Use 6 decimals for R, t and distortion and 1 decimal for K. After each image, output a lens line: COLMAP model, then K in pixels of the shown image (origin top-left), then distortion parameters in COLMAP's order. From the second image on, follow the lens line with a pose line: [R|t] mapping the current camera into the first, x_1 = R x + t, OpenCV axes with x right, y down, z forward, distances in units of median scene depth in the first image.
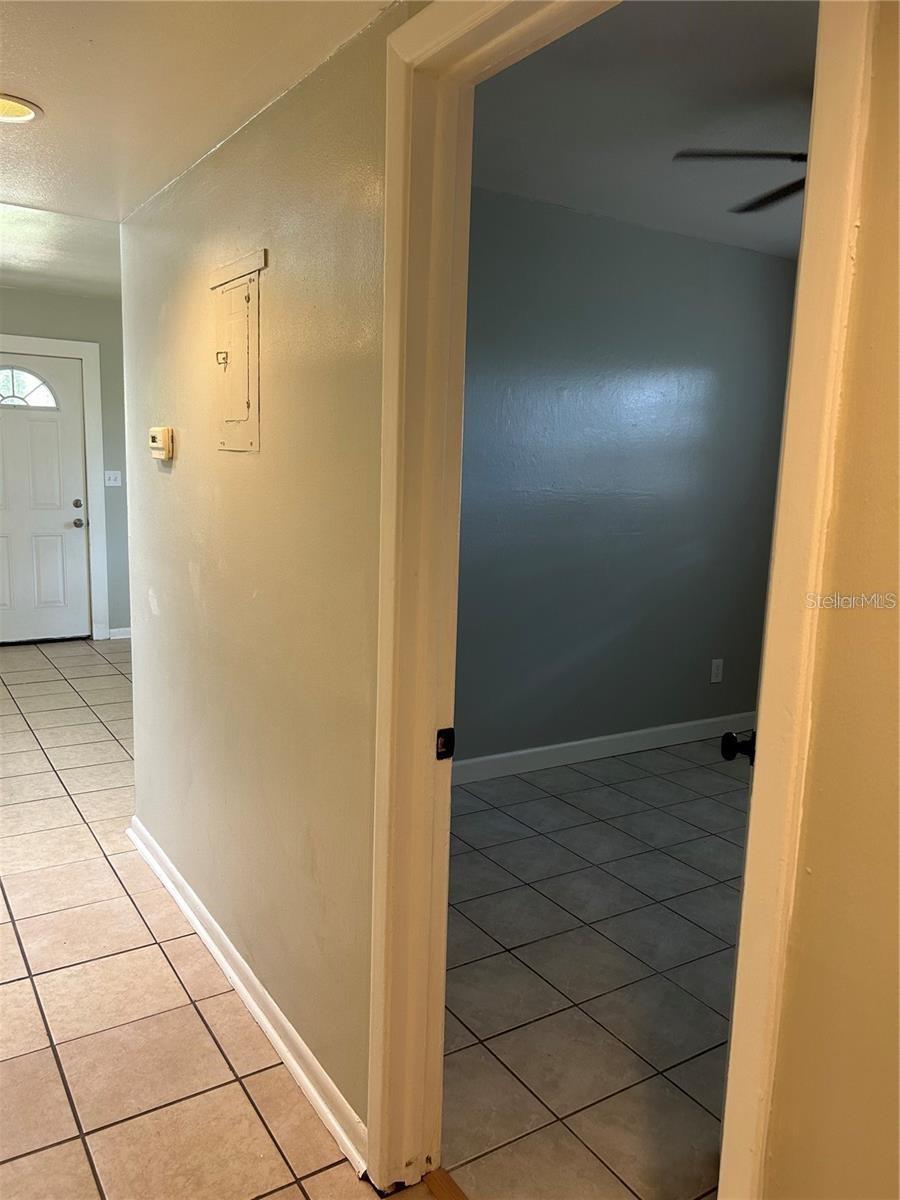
lens RADIAL K [[908.1, 0, 447.5], [0, 908.1, 598.4], [0, 0, 1]] dist [0.046778, -0.055291]
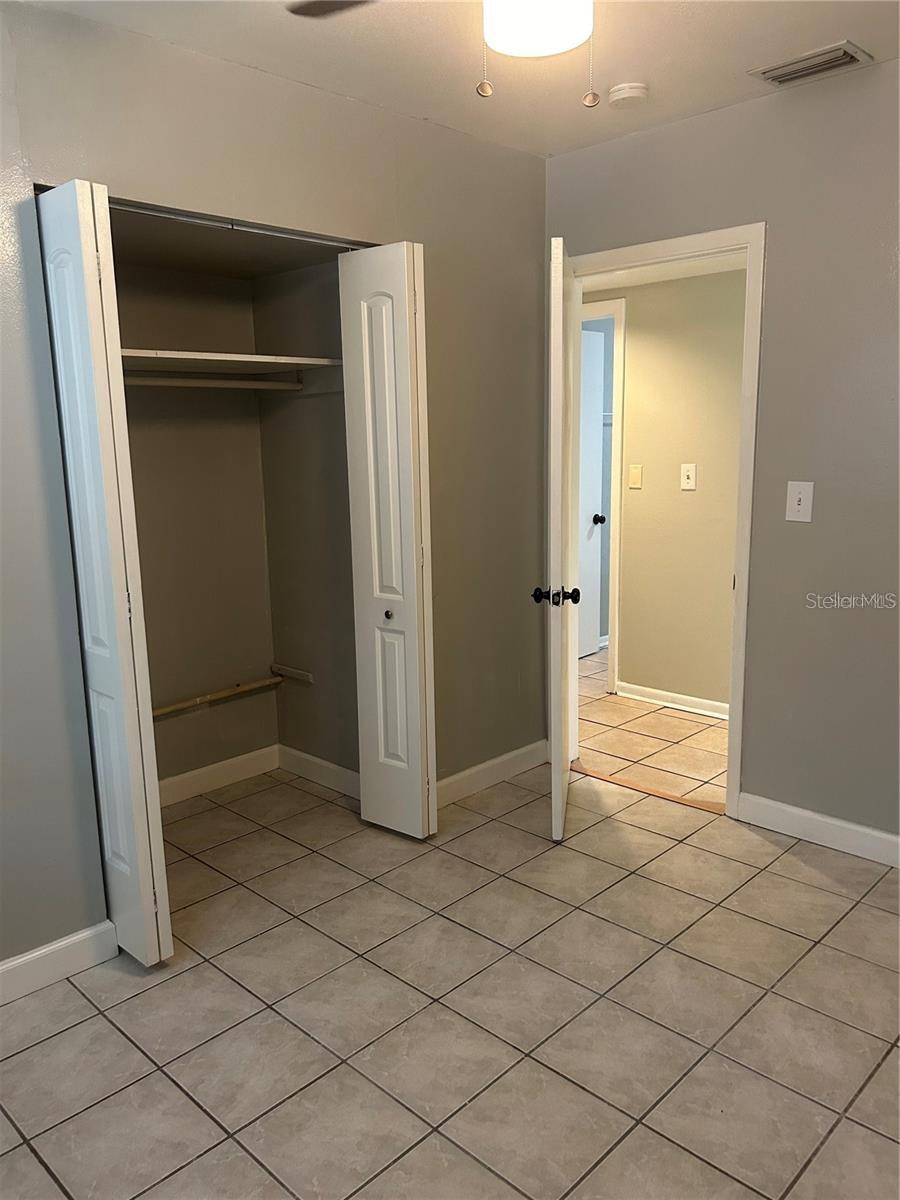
lens RADIAL K [[908.1, 0, 446.0], [0, 908.1, 600.7], [0, 0, 1]] dist [0.046778, -0.055291]
pose [[-0.974008, 0.029185, -0.224624, 0.556309], [-0.047352, 0.943520, 0.327915, -0.215146], [0.221507, 0.330028, -0.917614, 1.428762]]
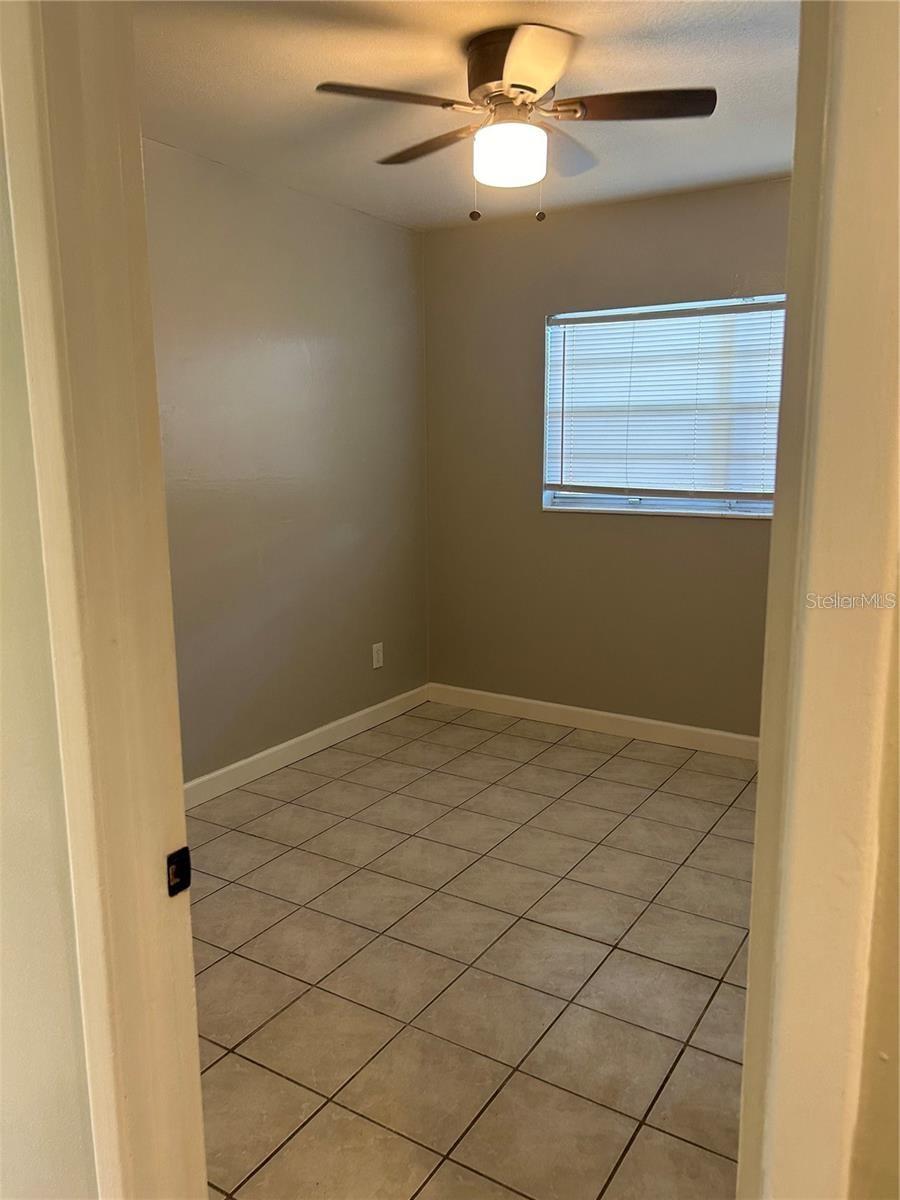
lens RADIAL K [[908.1, 0, 446.1], [0, 908.1, 599.6], [0, 0, 1]] dist [0.046778, -0.055291]
pose [[0.903568, -0.113772, 0.413063, -0.044756], [0.101092, 0.993491, 0.052505, -0.034300], [-0.416348, -0.005685, 0.909188, 0.148983]]
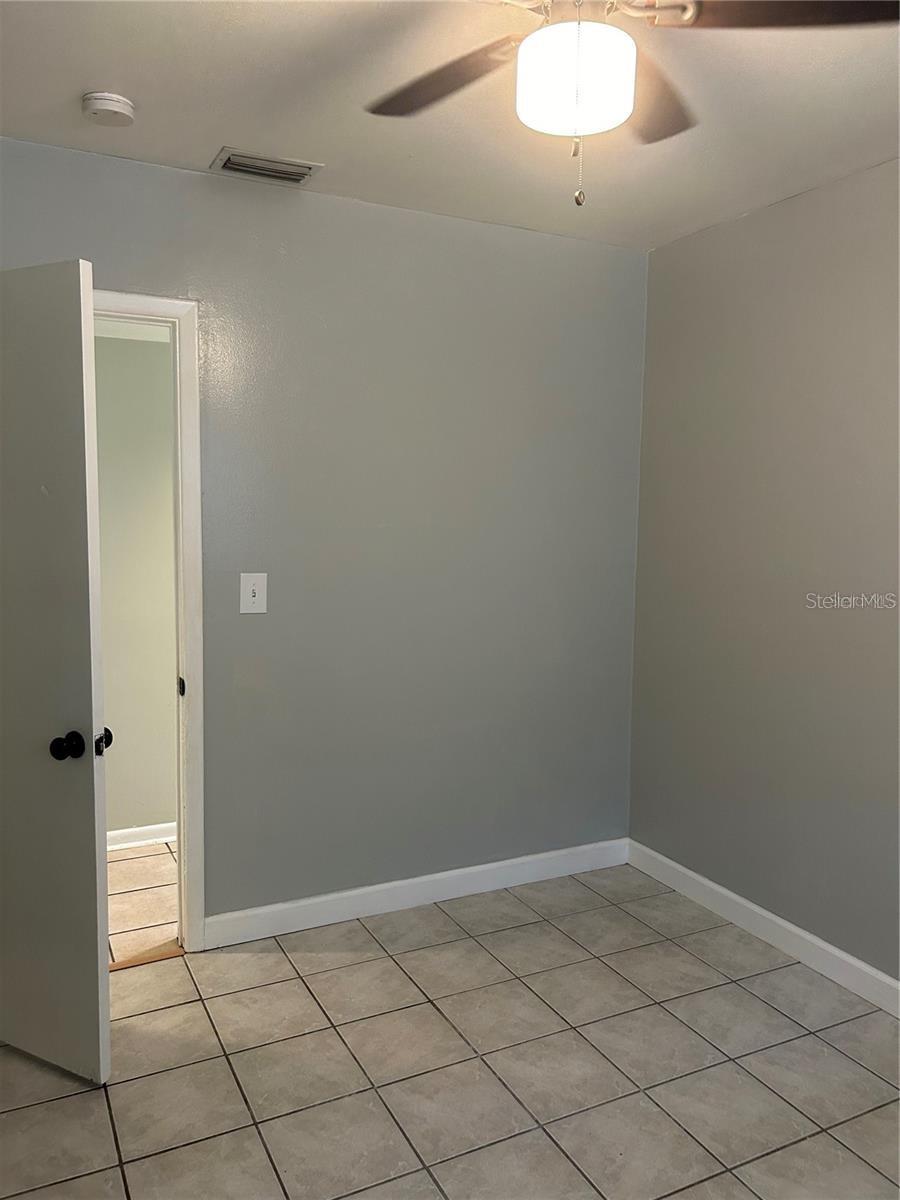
lens RADIAL K [[908.1, 0, 452.8], [0, 908.1, 602.0], [0, 0, 1]] dist [0.046778, -0.055291]
pose [[-0.090794, 0.069181, -0.993464, 0.892625], [-0.175023, 0.980948, 0.084305, -0.122190], [0.980369, 0.181533, -0.076956, 0.869184]]
